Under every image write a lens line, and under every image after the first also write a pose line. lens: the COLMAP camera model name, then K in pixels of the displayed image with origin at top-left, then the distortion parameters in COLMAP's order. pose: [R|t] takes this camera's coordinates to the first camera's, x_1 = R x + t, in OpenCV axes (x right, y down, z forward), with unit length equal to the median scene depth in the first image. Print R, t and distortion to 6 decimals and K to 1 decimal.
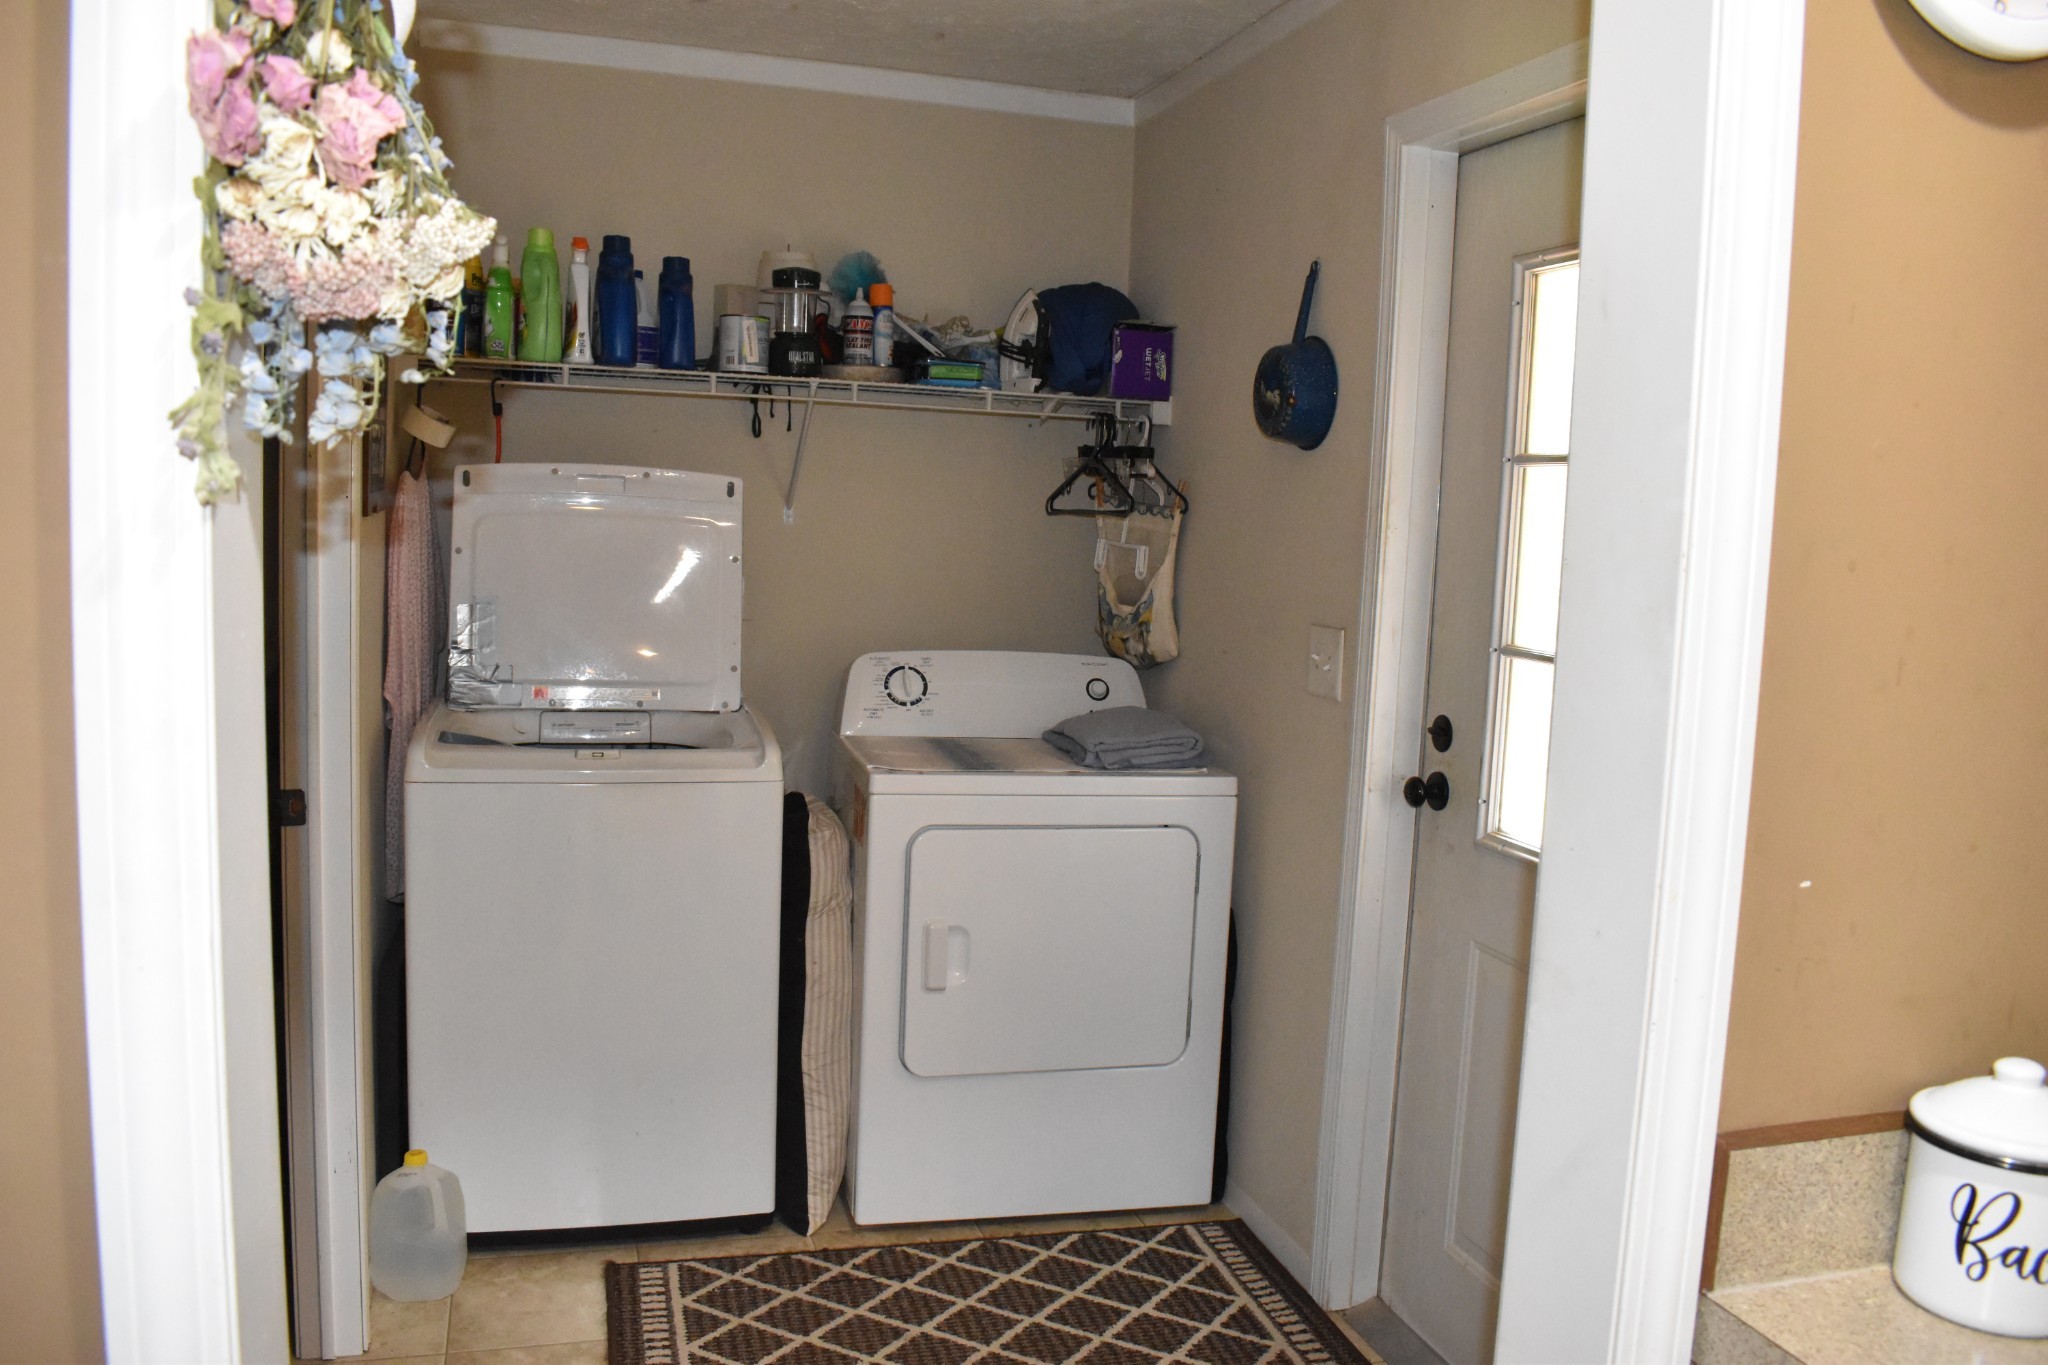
lens RADIAL K [[1616.1, 0, 1024.0], [0, 1616.1, 682.5], [0, 0, 1]] dist [-0.092243, 0.012887]
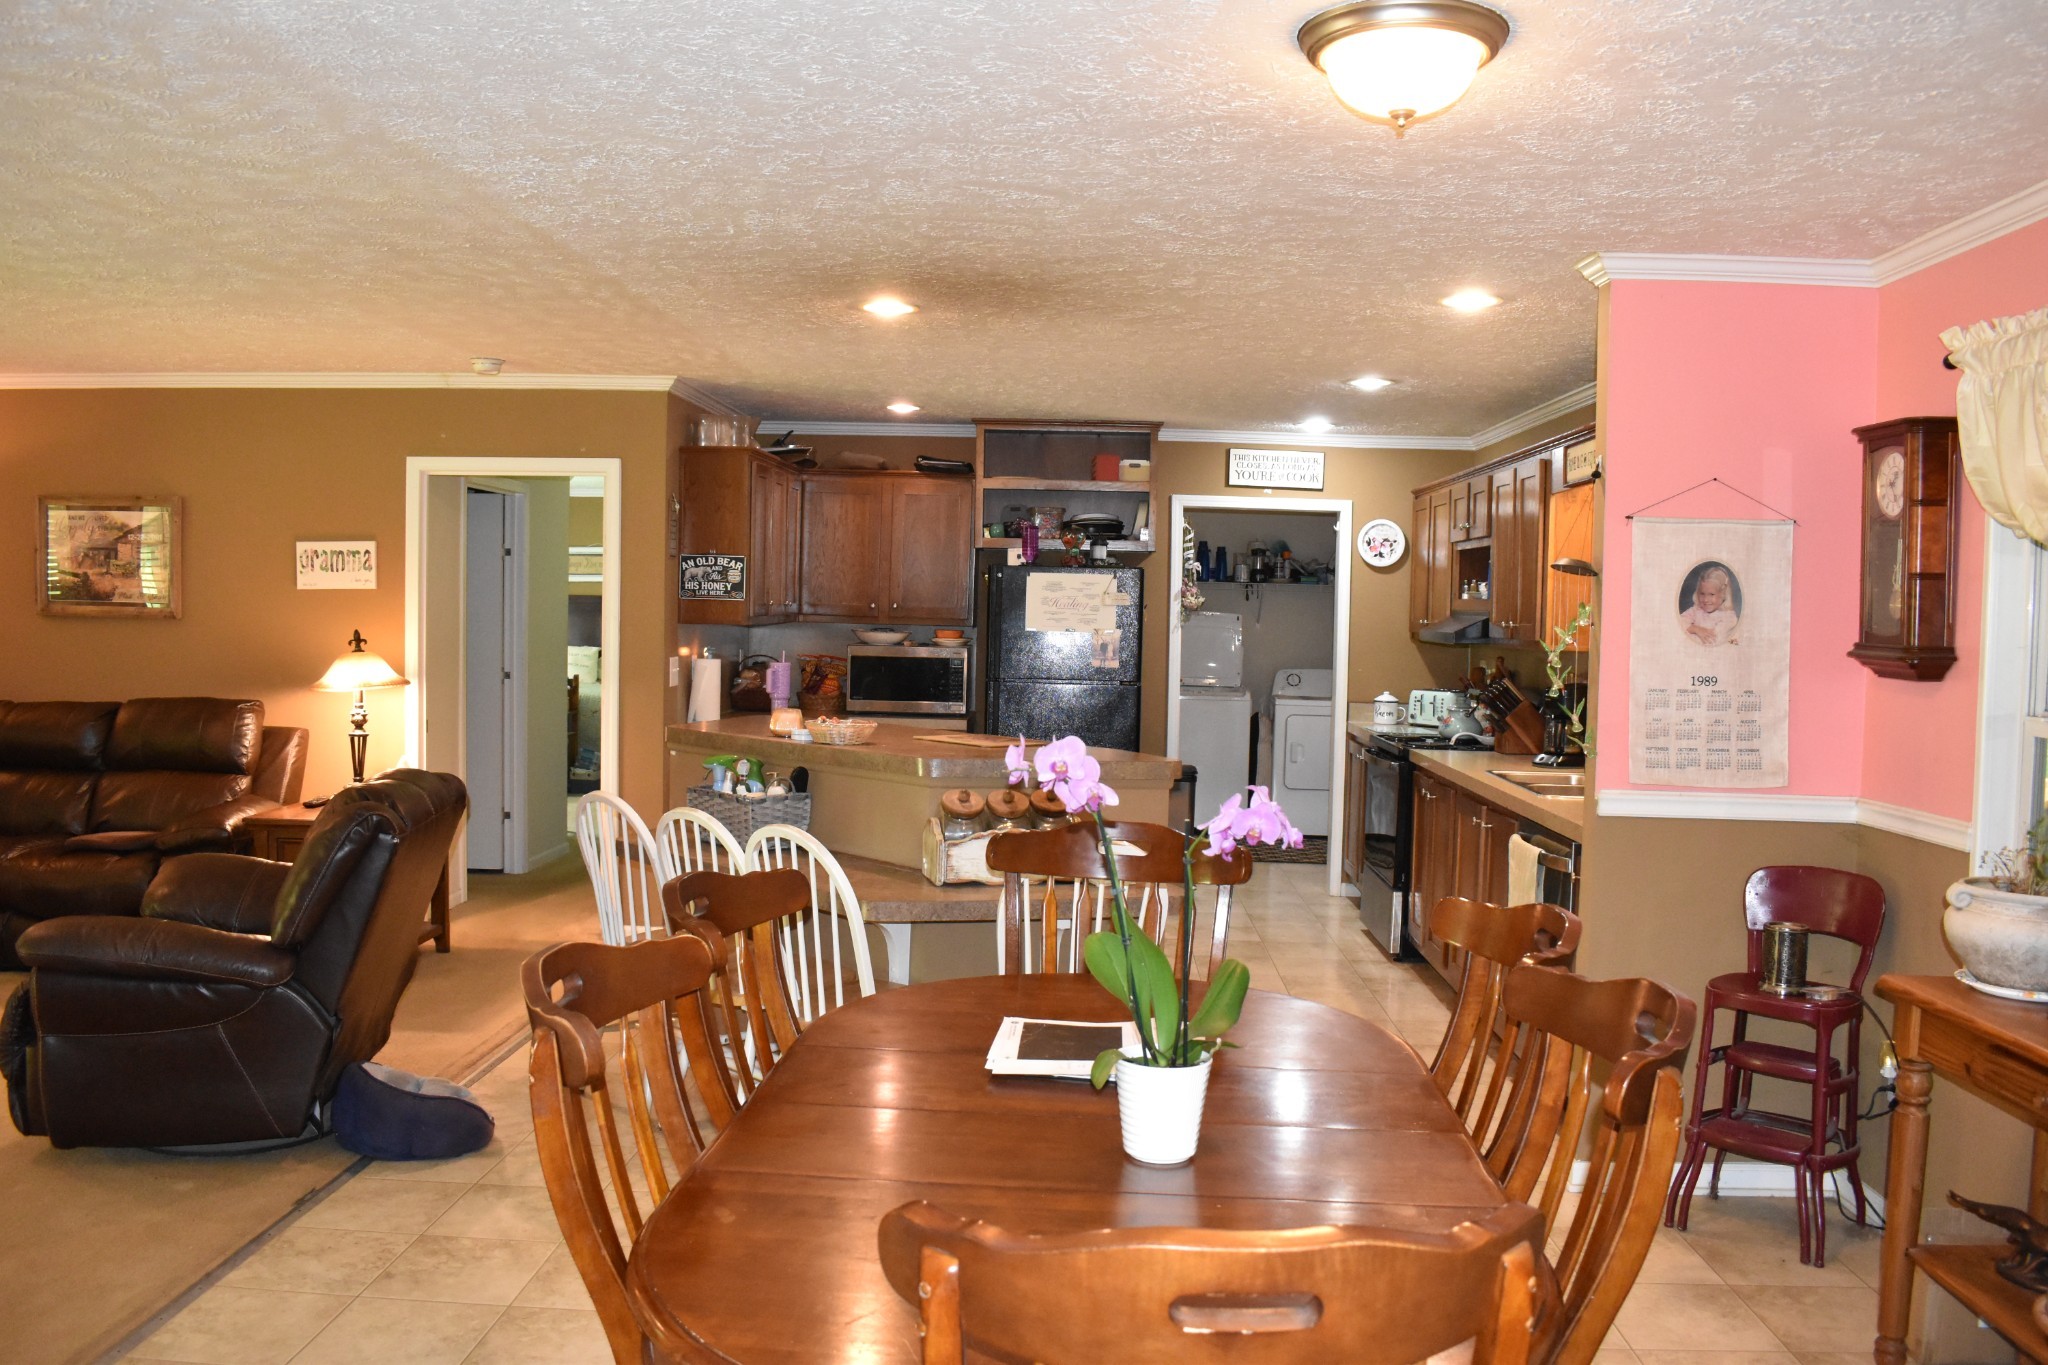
lens RADIAL K [[1634.1, 0, 1024.0], [0, 1634.1, 682.5], [0, 0, 1]] dist [-0.103530, 0.017004]
pose [[0.946374, -0.005694, -0.323023, 0.465525], [-0.016336, 0.997722, -0.065448, 0.228085], [0.322660, 0.067216, 0.944125, -2.209461]]
